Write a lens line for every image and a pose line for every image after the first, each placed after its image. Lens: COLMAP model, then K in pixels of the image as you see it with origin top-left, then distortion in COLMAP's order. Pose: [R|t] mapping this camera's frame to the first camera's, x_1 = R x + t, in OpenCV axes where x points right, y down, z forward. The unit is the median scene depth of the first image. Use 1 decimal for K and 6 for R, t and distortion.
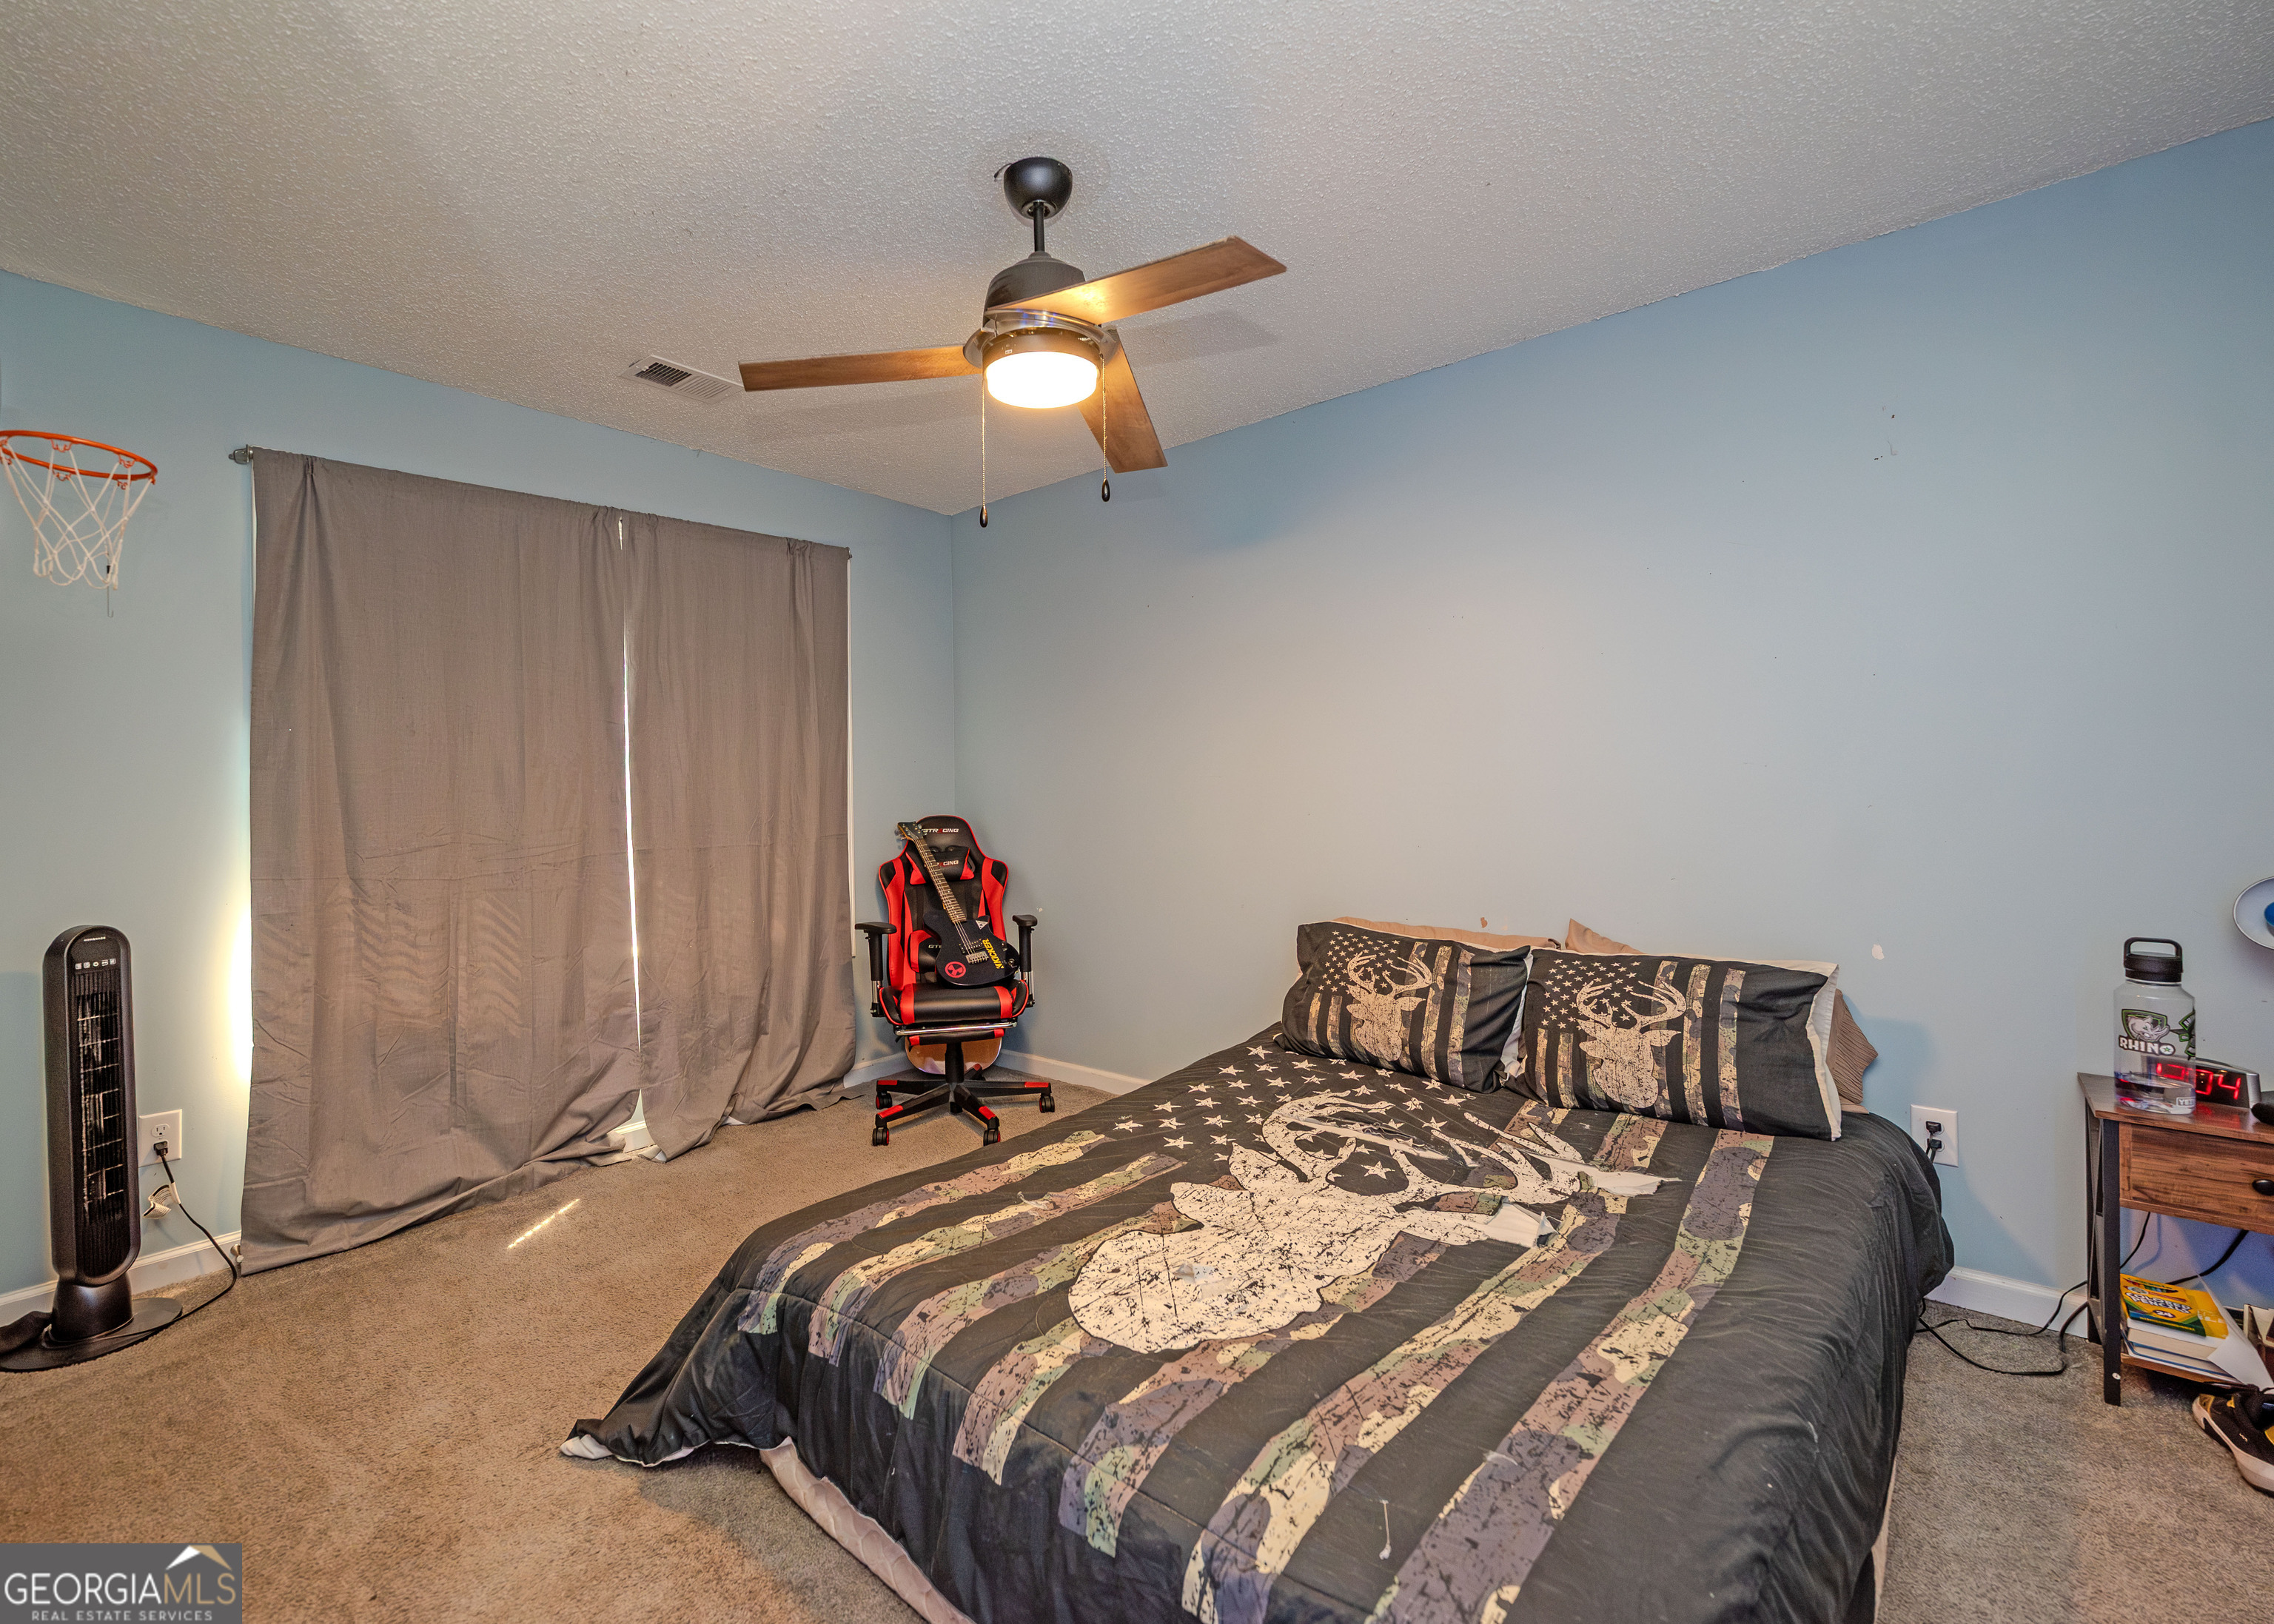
lens RADIAL K [[1013.8, 0, 1137.2], [0, 1013.8, 831.6], [0, 0, 1]] dist [-0.000836, -0.000317]
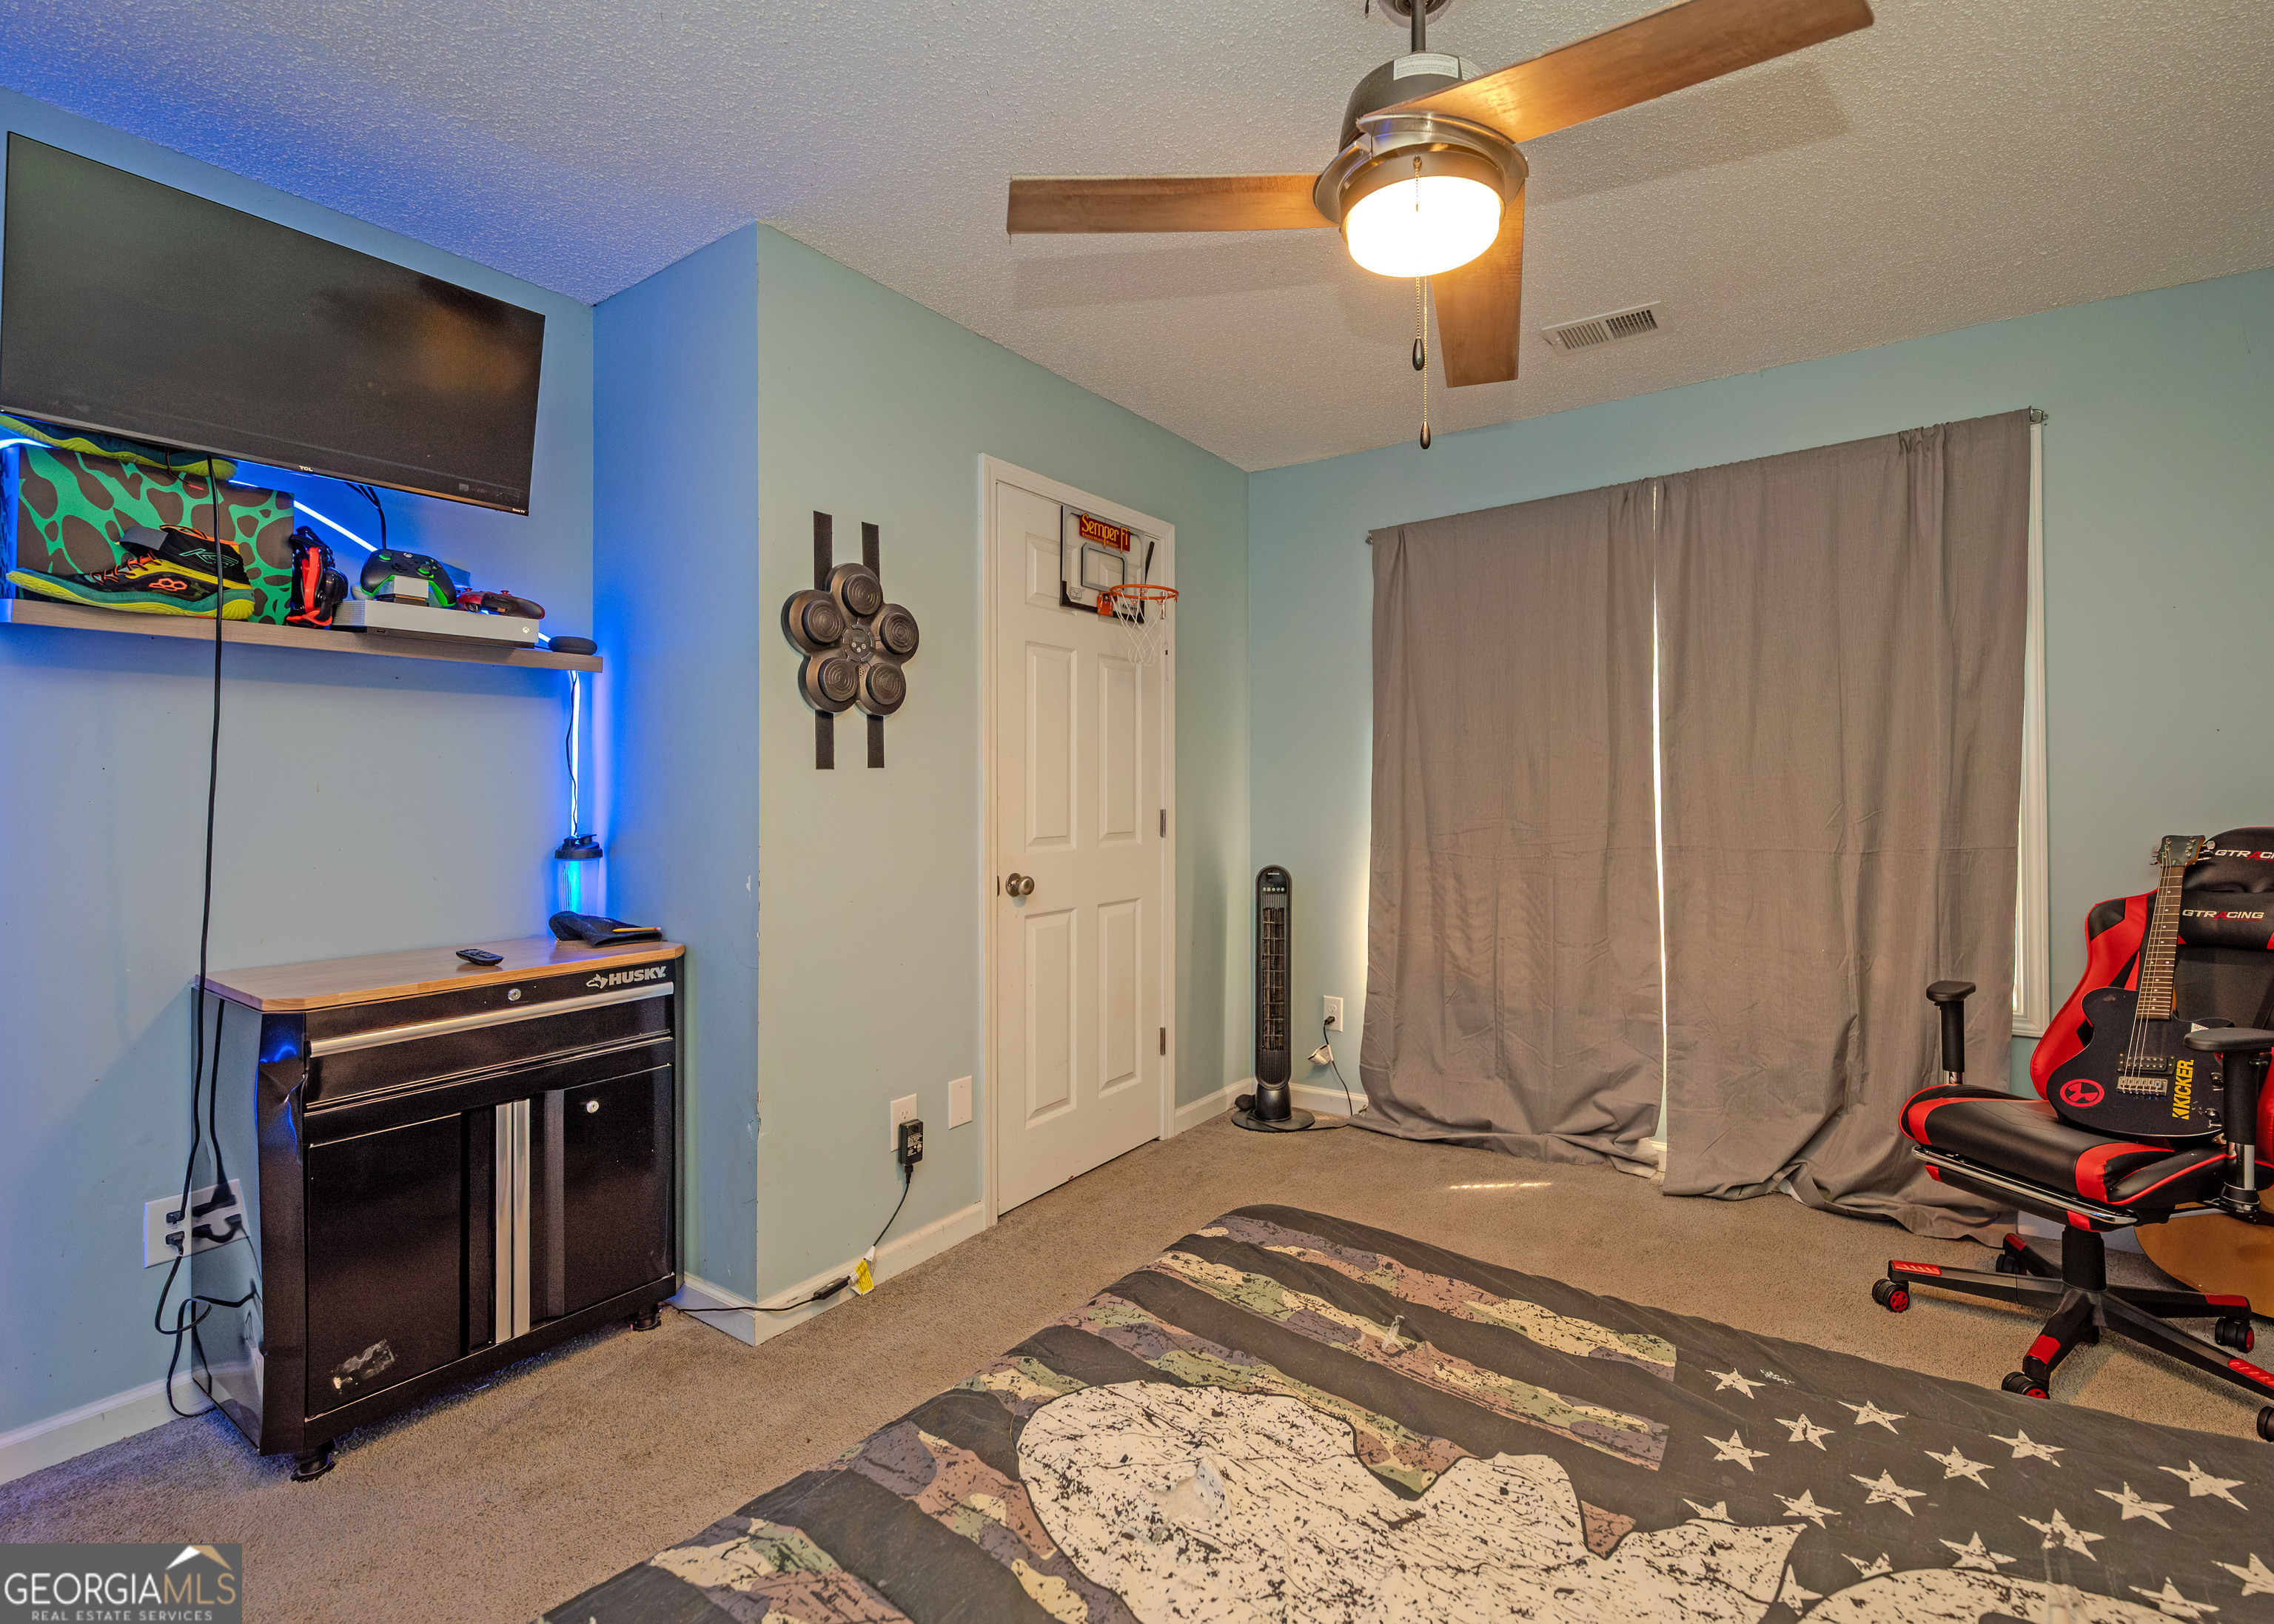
lens RADIAL K [[1021.6, 0, 1137.0], [0, 1021.6, 812.0], [0, 0, 1]] dist [-0.002215, -0.000144]
pose [[0.081595, 0.037584, -0.995957, 0.480574], [-0.037270, 0.998705, 0.034634, -0.032875], [0.995968, 0.034293, 0.082890, 0.563540]]
